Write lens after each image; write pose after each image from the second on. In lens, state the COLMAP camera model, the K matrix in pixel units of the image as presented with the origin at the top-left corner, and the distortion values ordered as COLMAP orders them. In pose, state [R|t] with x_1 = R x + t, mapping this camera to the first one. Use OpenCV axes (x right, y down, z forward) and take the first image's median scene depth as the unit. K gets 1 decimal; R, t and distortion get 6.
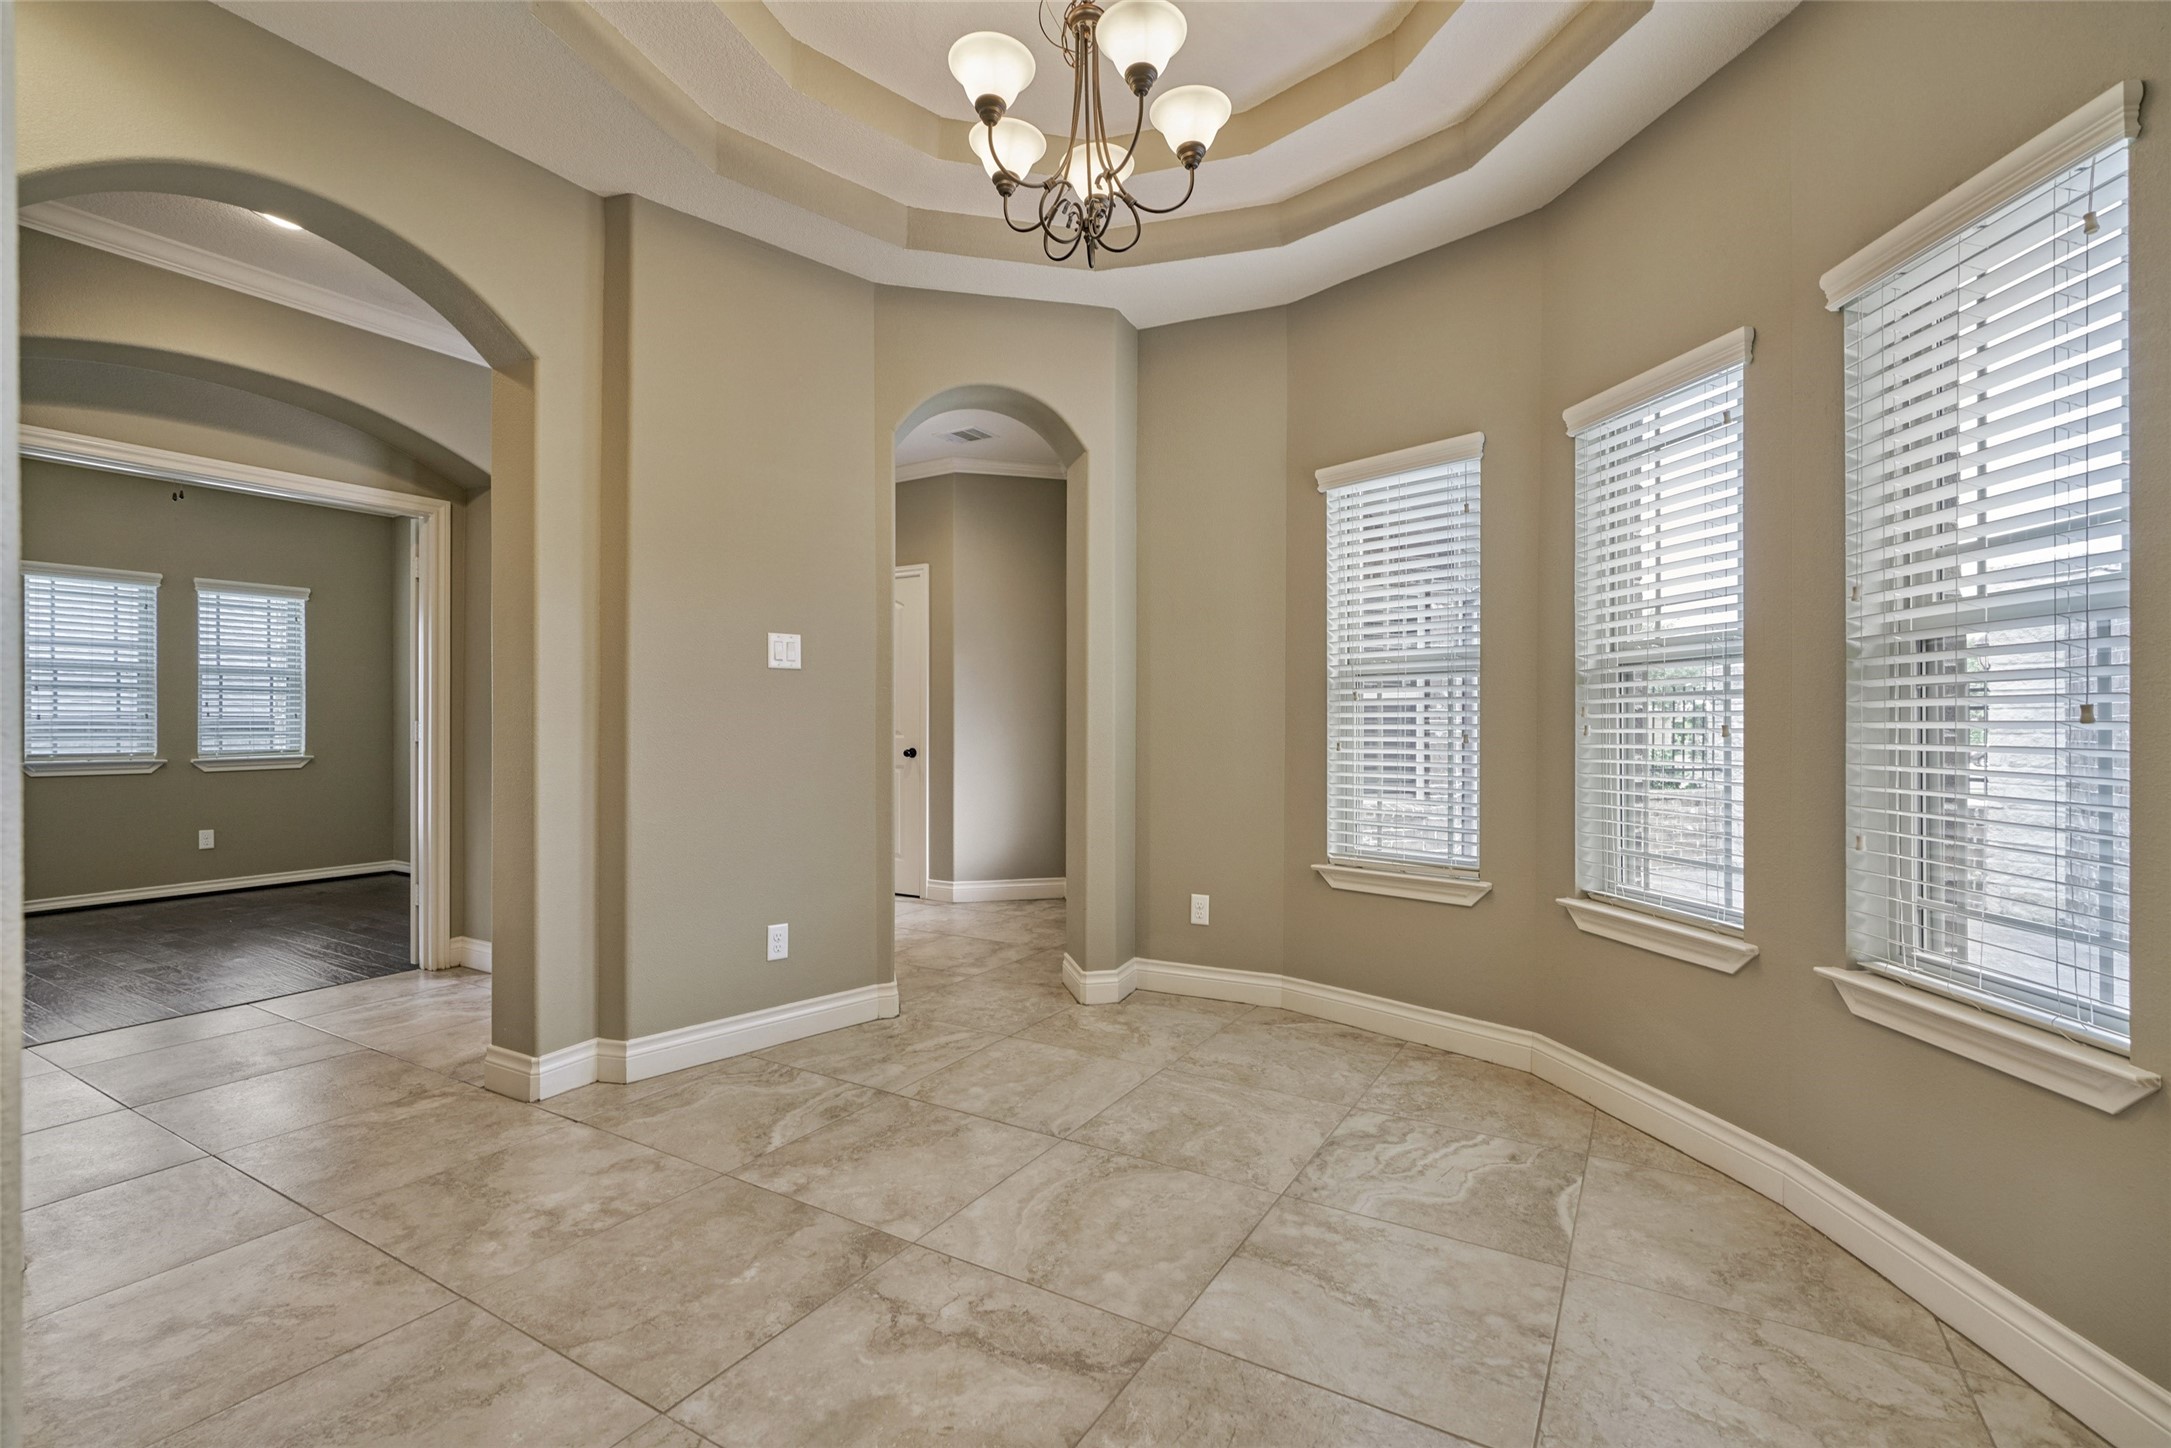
lens RADIAL K [[1010.6, 0, 1087.6], [0, 1010.6, 715.5], [0, 0, 1]] dist [-0.002081, 0.000314]
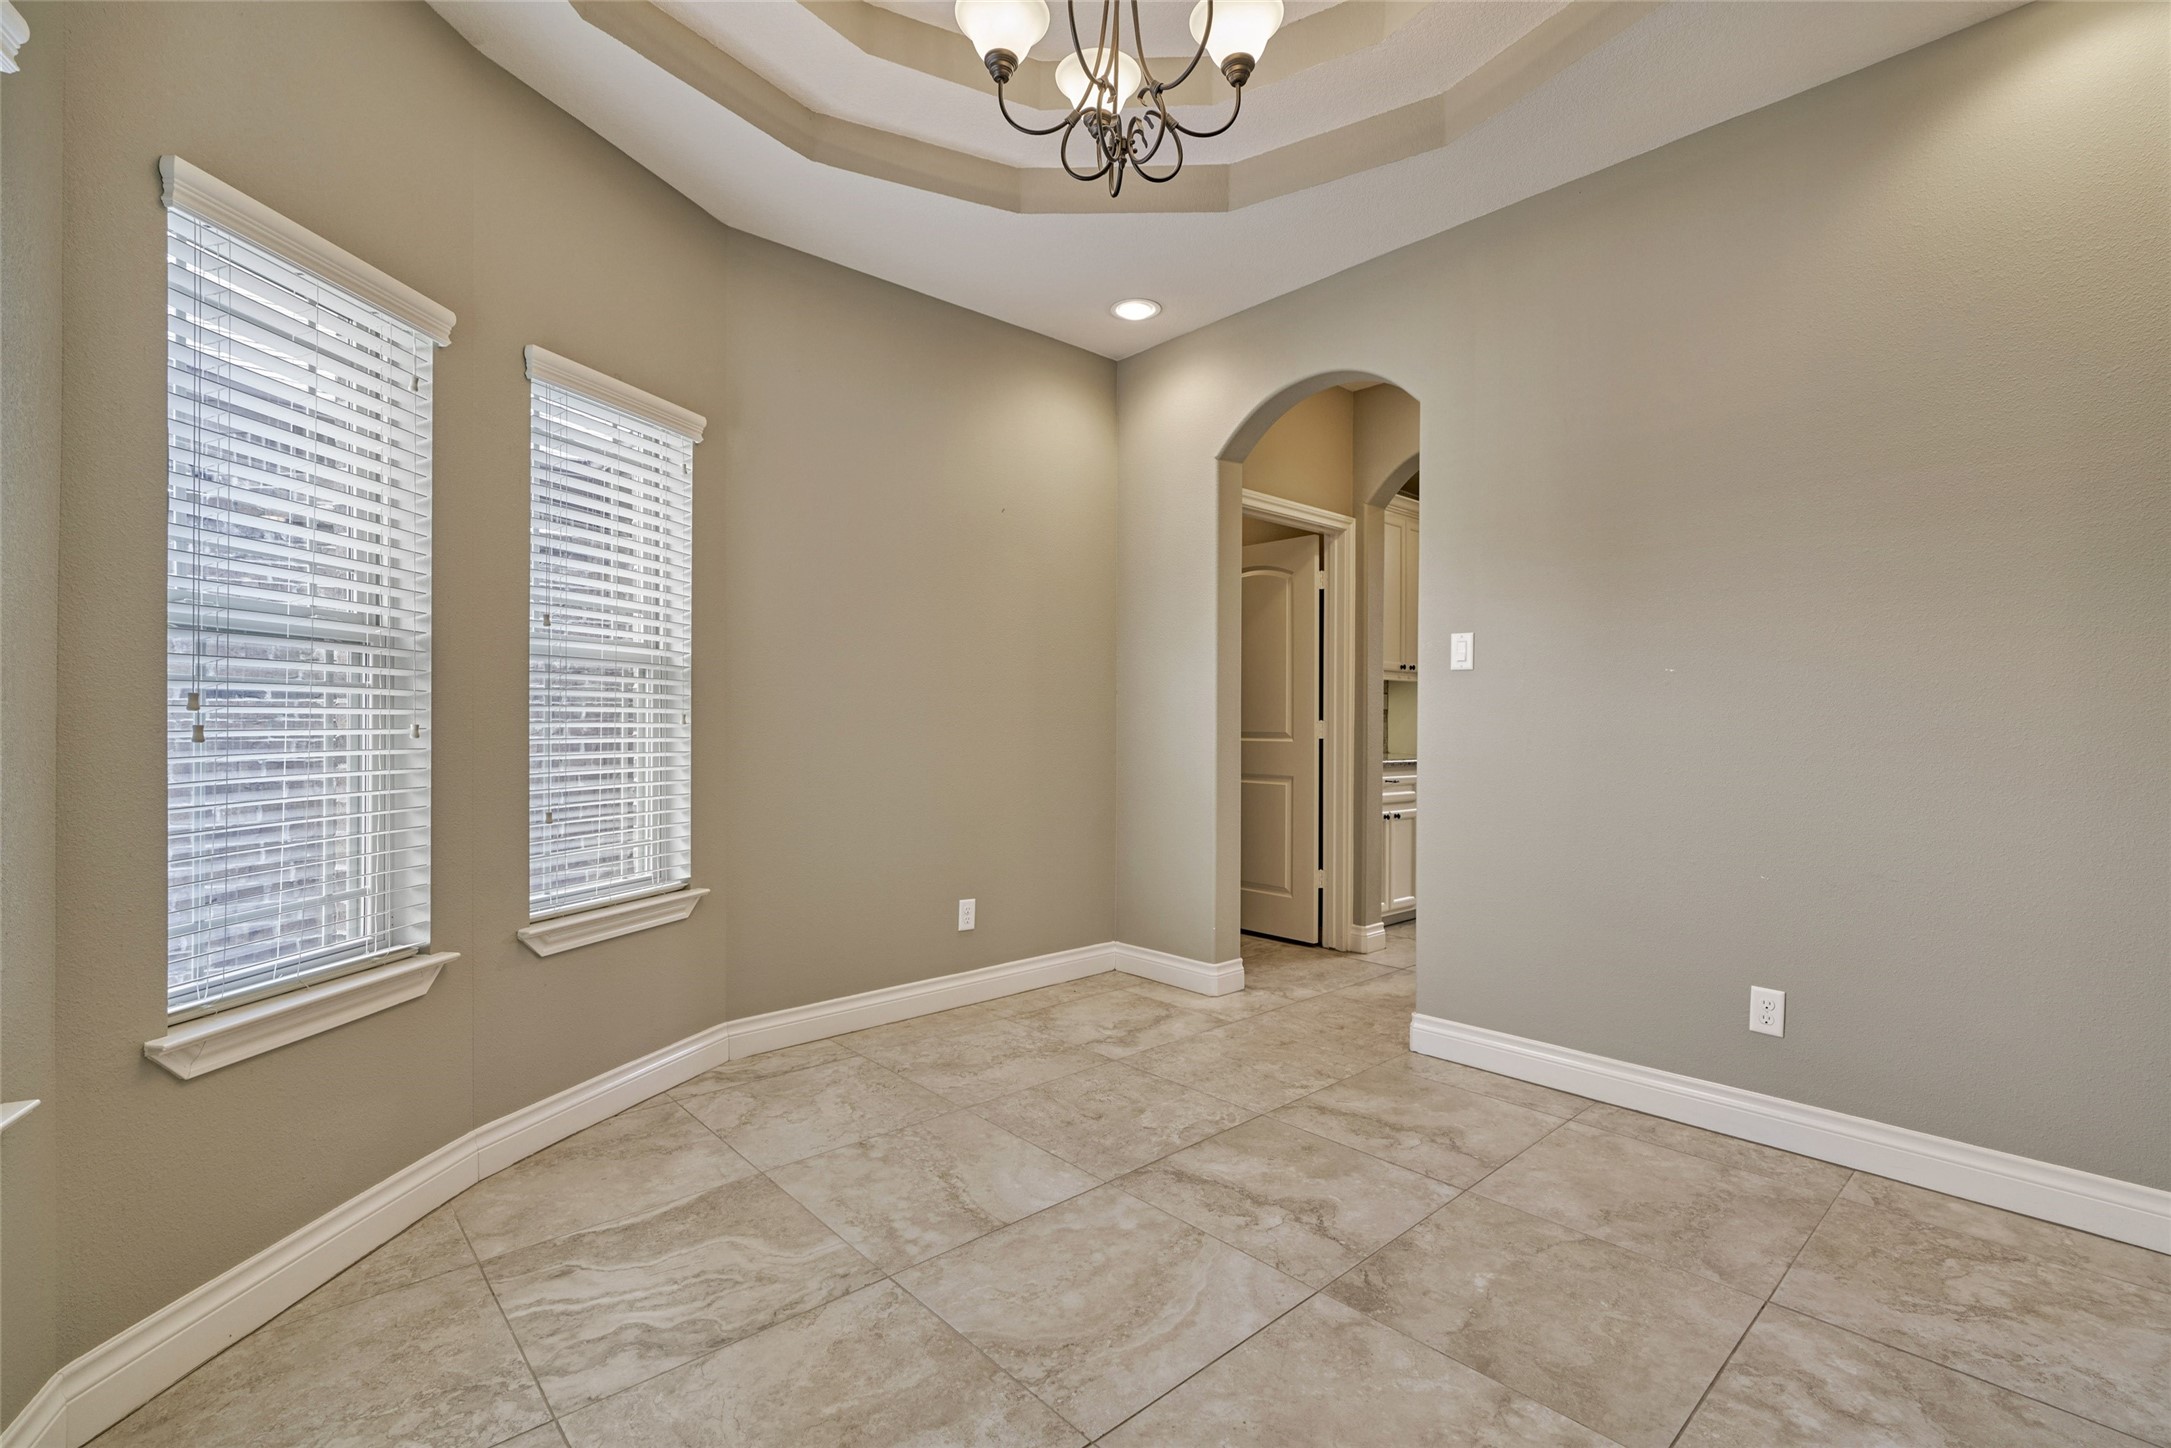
lens RADIAL K [[1010.6, 0, 1087.6], [0, 1010.6, 715.5], [0, 0, 1]] dist [-0.002081, 0.000314]
pose [[-0.959629, -0.000720, 0.281269, -0.225176], [-0.005602, 0.999847, -0.016556, 0.015079], [-0.281214, -0.017464, -0.959486, 1.919421]]
